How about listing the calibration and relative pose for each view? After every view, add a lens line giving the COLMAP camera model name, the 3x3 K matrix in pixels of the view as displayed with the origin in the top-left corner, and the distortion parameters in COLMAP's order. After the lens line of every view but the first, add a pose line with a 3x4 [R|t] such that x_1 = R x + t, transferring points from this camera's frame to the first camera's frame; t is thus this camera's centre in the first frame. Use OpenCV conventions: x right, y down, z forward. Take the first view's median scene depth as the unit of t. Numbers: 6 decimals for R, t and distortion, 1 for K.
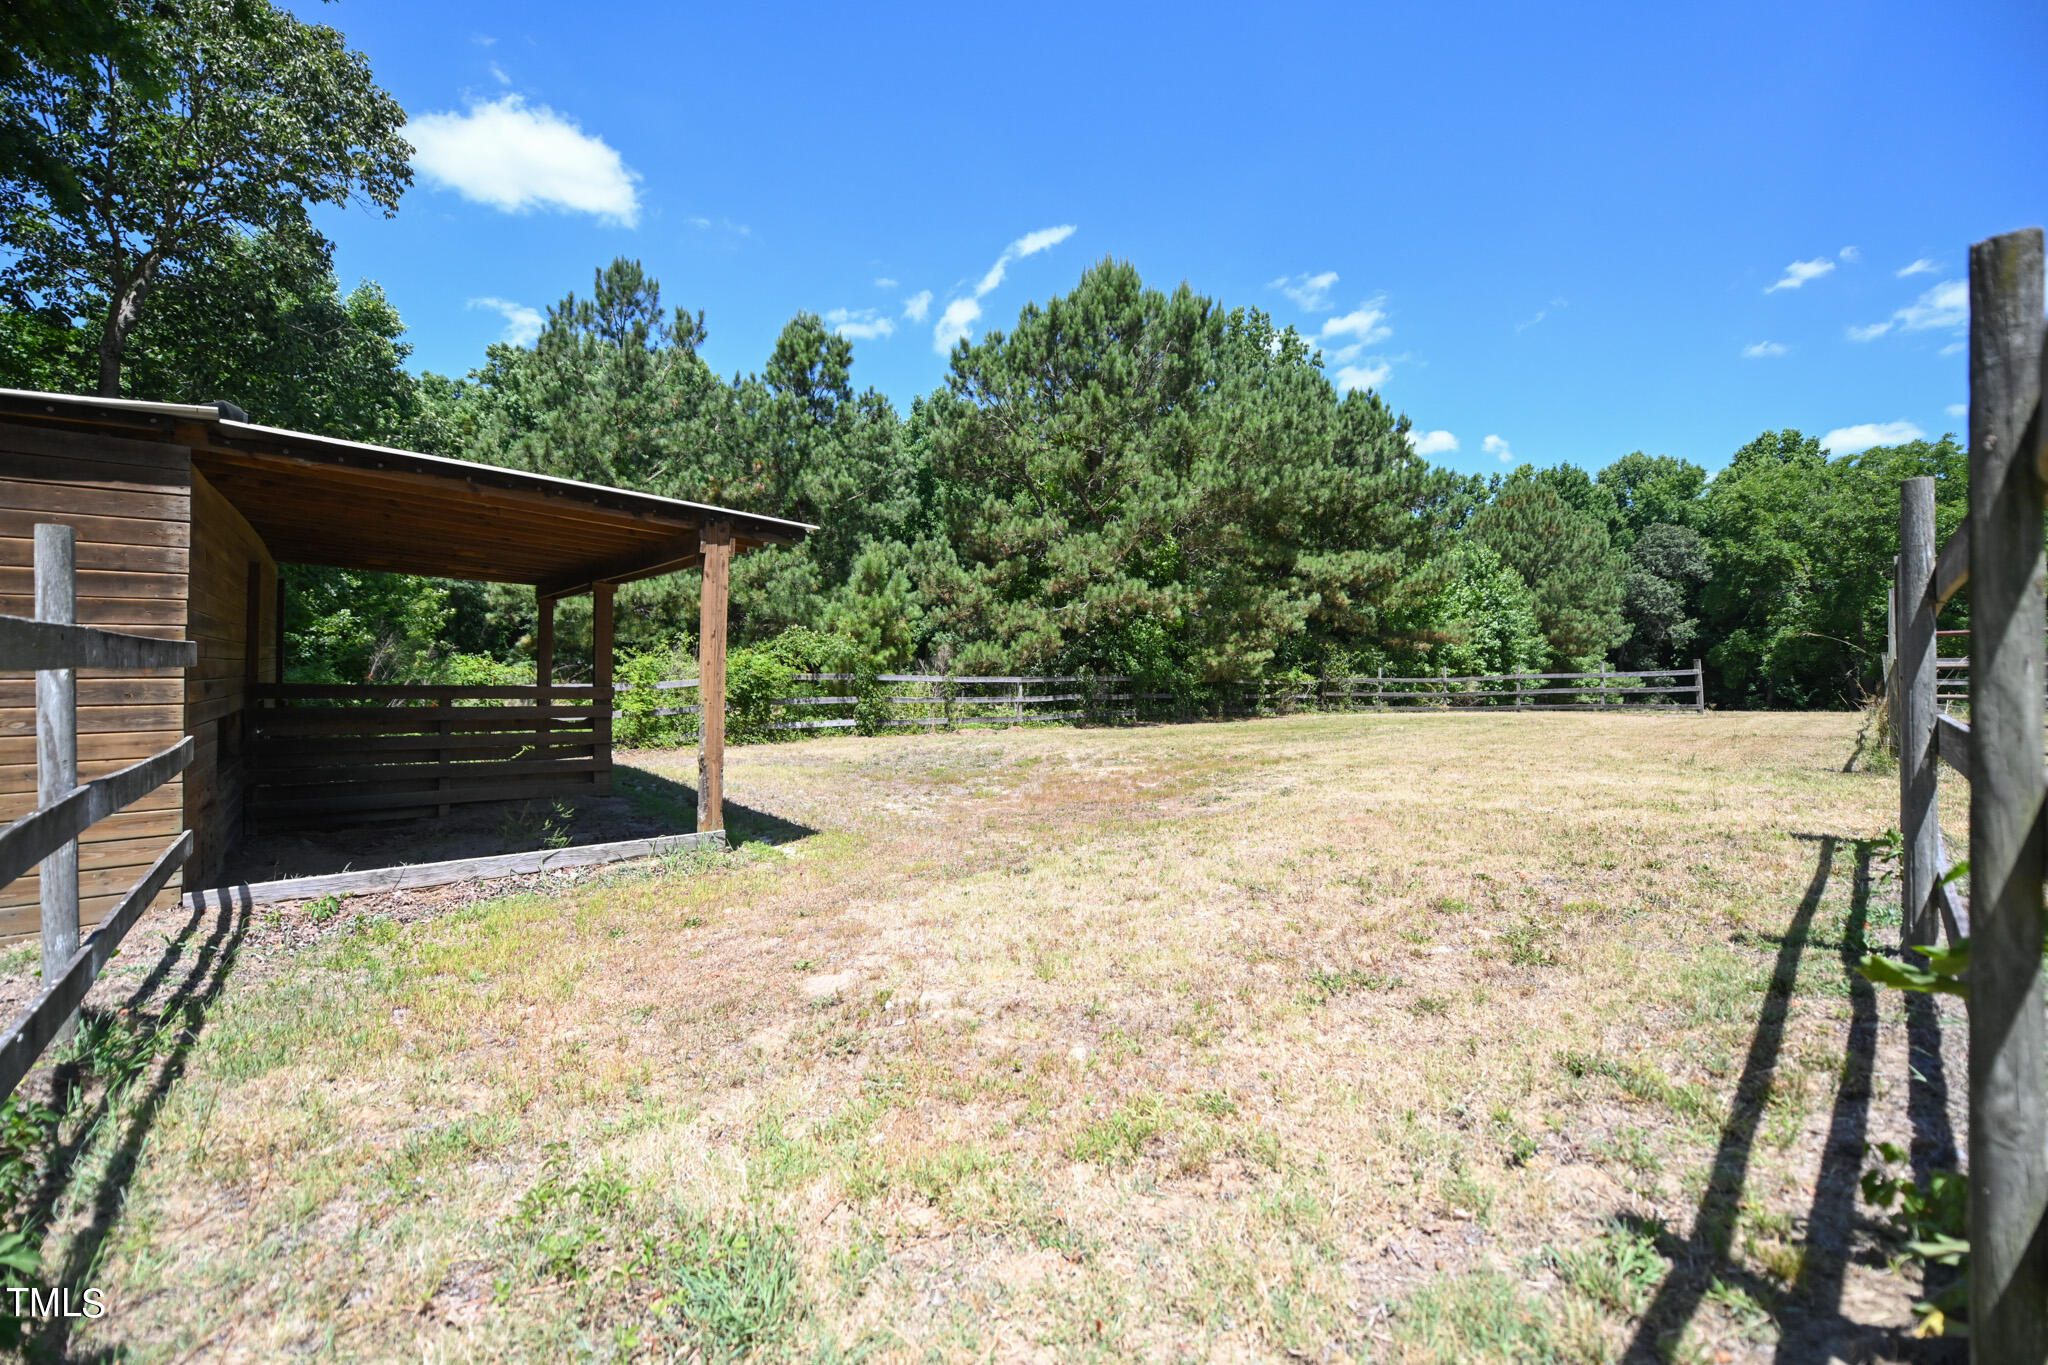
lens RADIAL K [[819.6, 0, 1025.1], [0, 819.6, 676.8], [0, 0, 1]] dist [-0.010199, -0.000325]
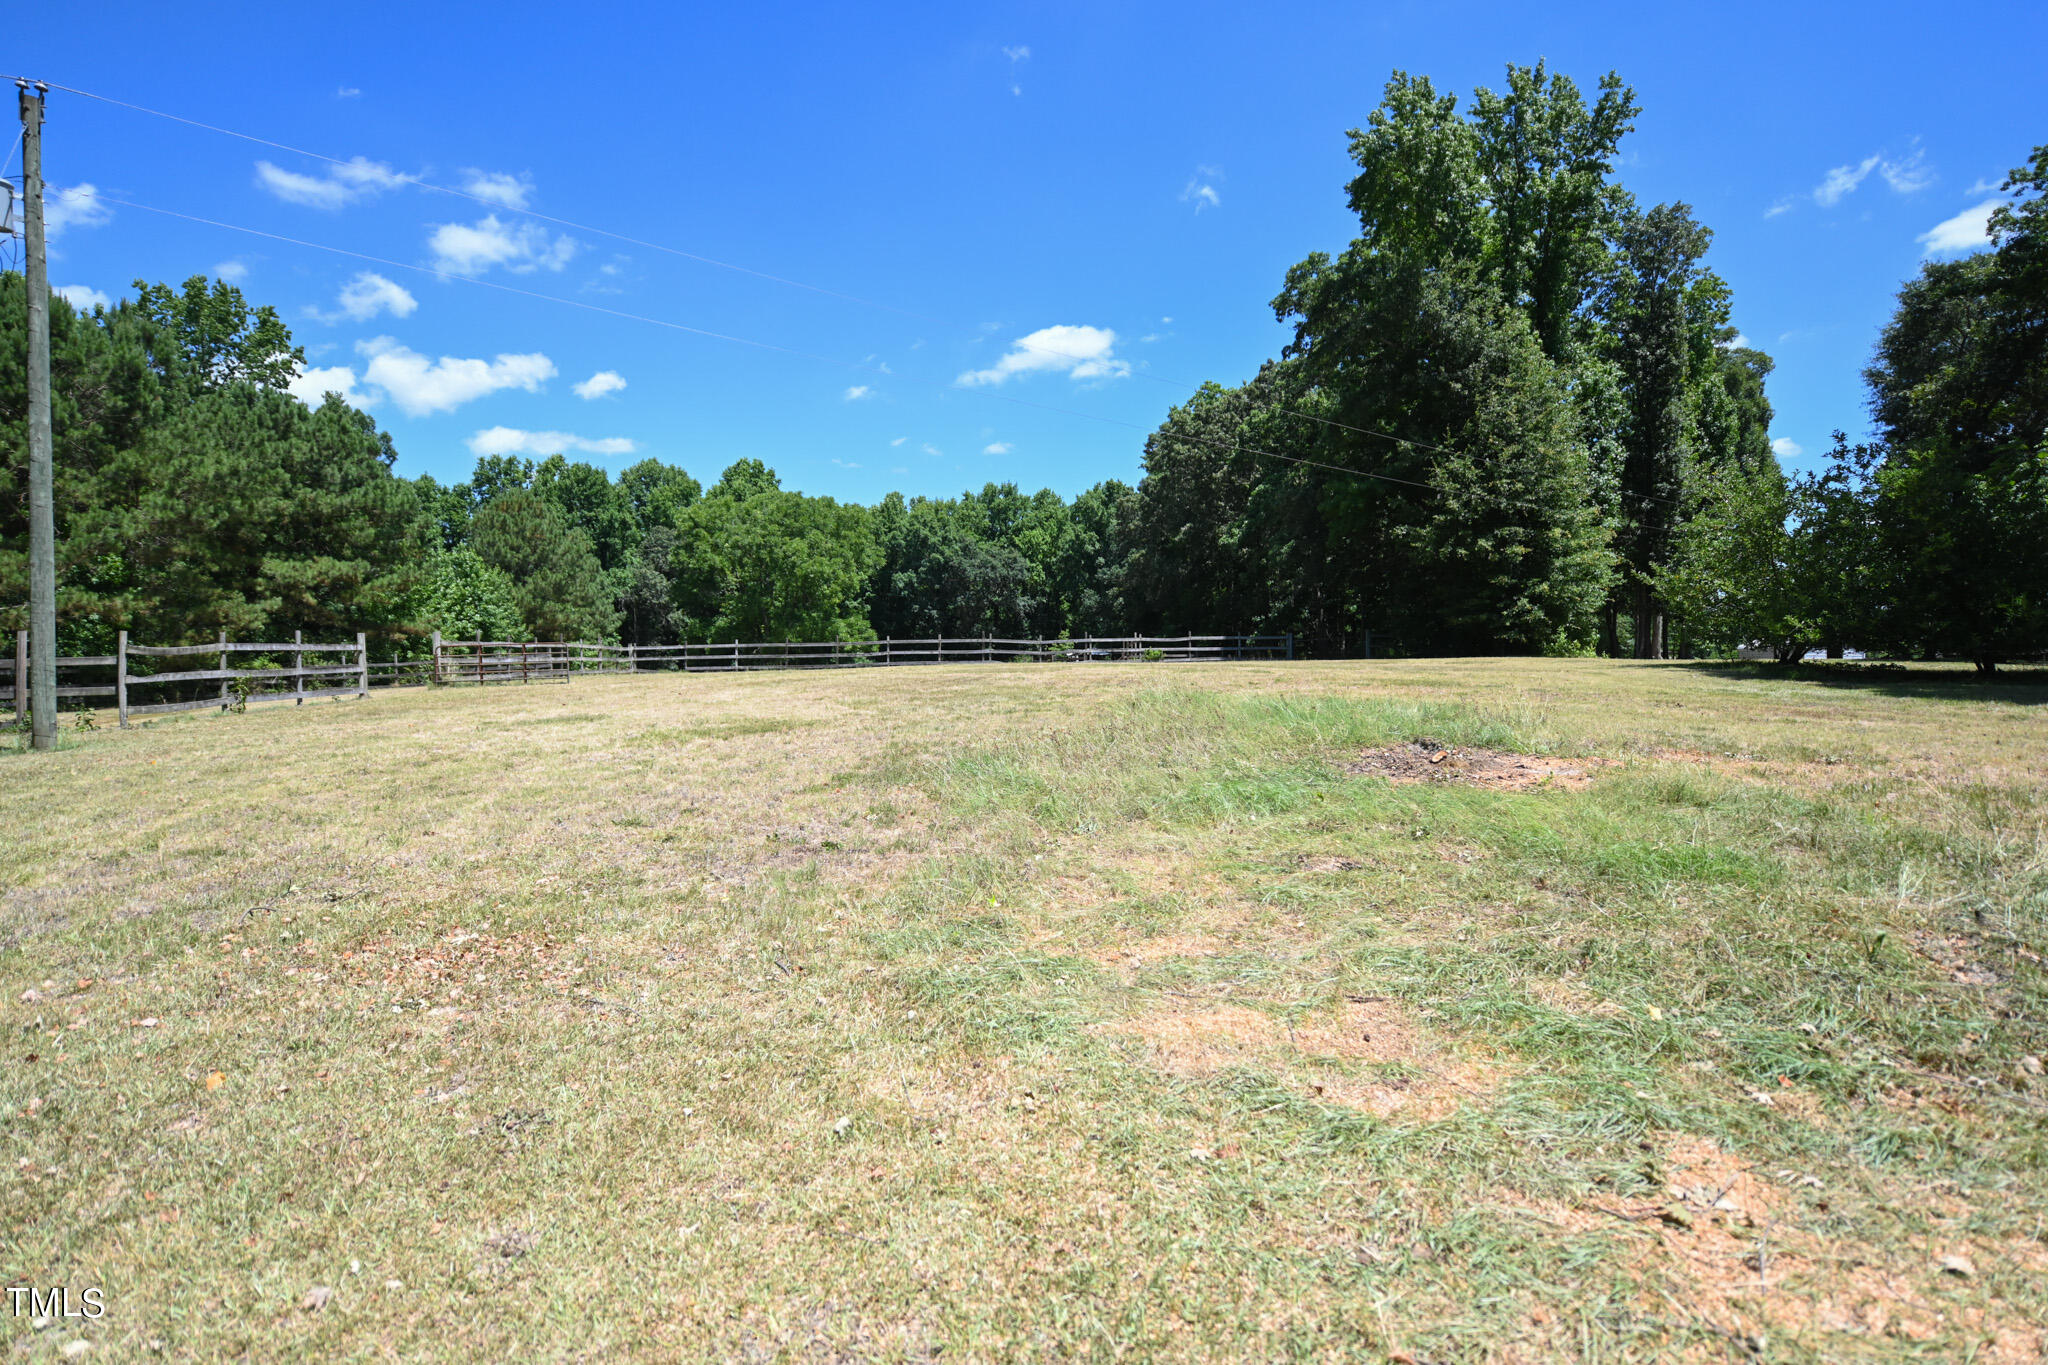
lens RADIAL K [[1001.6, 0, 1036.1], [0, 1001.6, 662.3], [0, 0, 1]] dist [-0.004478, -0.001219]
pose [[0.600232, -0.024553, 0.799449, -0.091522], [0.022198, 0.999655, 0.014035, 0.000483], [-0.799518, 0.009322, 0.600570, -0.464200]]
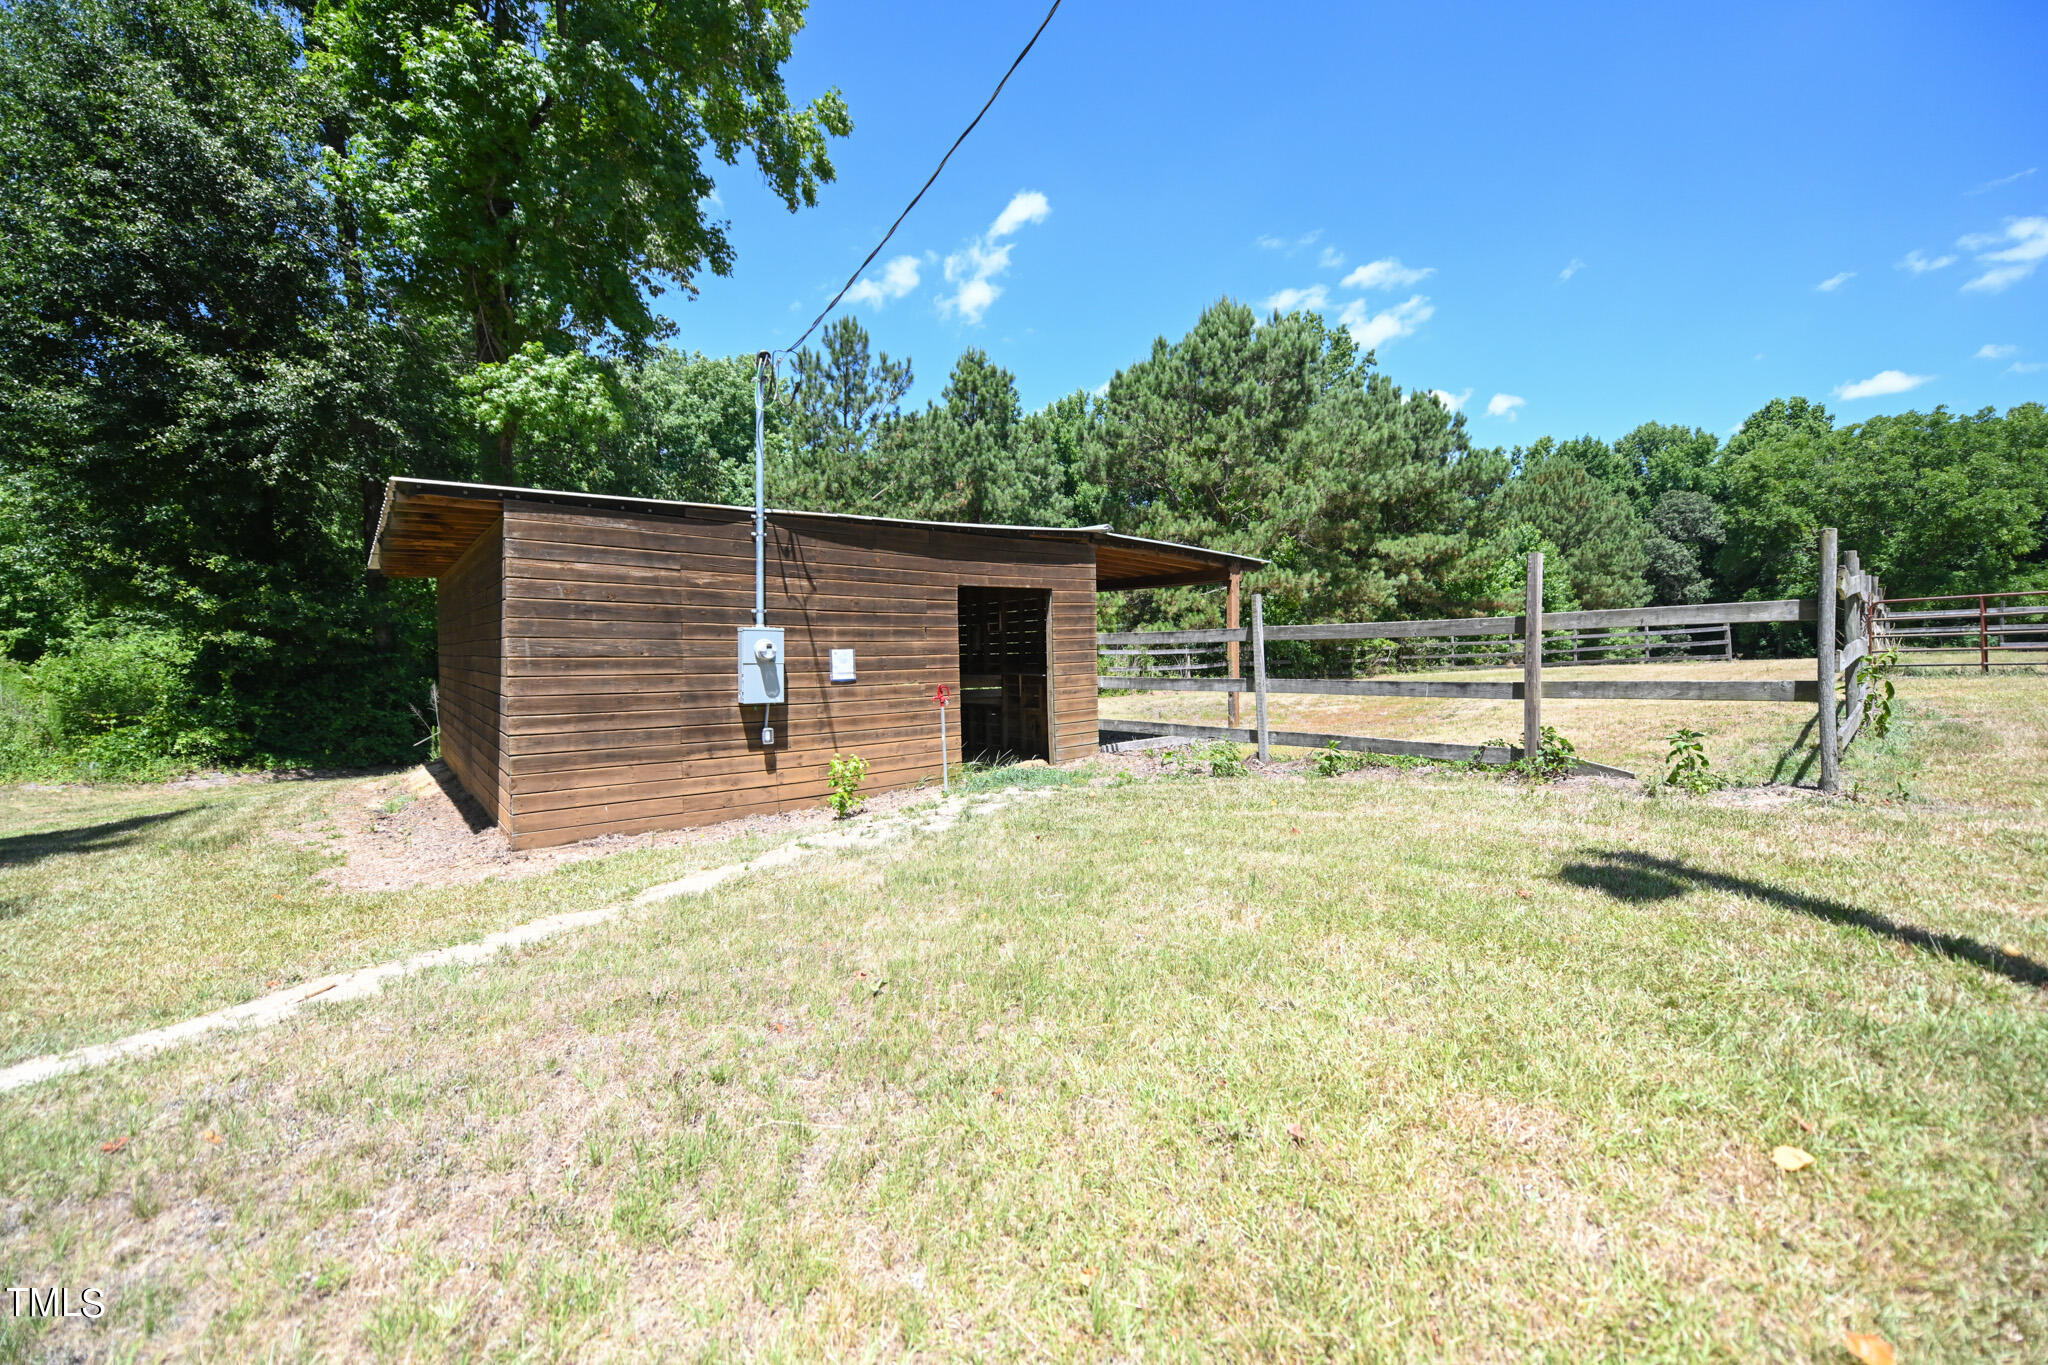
lens RADIAL K [[819.6, 0, 1030.6], [0, 819.6, 677.6], [0, 0, 1]] dist [-0.010199, -0.000325]
pose [[0.999522, -0.030863, -0.001767, -0.107504], [0.030901, 0.999118, 0.028429, 0.000180], [0.000888, -0.028470, 0.999594, -0.111997]]
